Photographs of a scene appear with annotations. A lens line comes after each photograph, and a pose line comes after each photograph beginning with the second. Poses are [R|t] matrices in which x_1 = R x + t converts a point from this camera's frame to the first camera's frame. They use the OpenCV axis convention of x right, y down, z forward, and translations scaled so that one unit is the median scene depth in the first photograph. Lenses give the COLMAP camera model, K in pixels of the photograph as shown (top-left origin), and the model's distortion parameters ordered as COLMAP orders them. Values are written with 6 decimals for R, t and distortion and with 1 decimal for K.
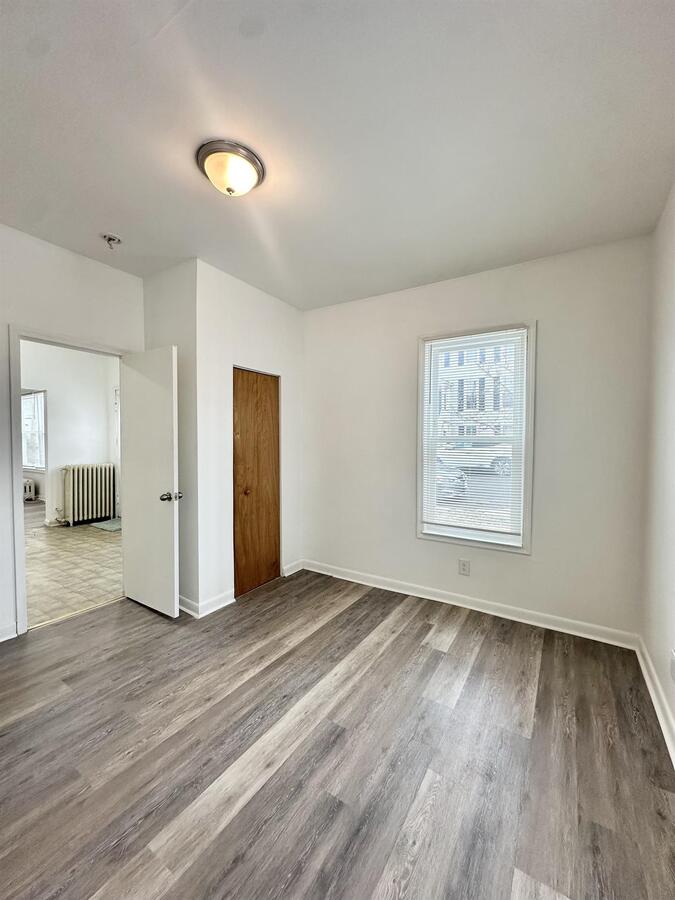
lens RADIAL K [[360.0, 0, 337.5], [0, 360.0, 450.0], [0, 0, 1]] dist [0.000162, 0.000482]
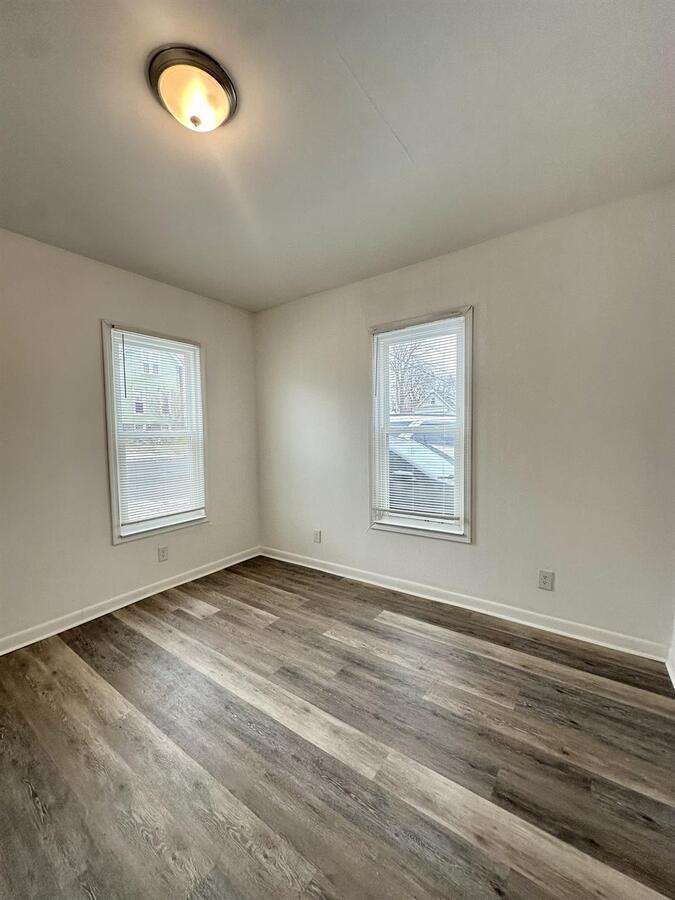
lens RADIAL K [[360.0, 0, 337.5], [0, 360.0, 450.0], [0, 0, 1]] dist [0.000162, 0.000482]
pose [[0.050151, -0.056994, 0.997114, -0.920635], [0.043259, 0.997557, 0.054844, -0.025122], [-0.997804, 0.040383, 0.052494, 0.564720]]
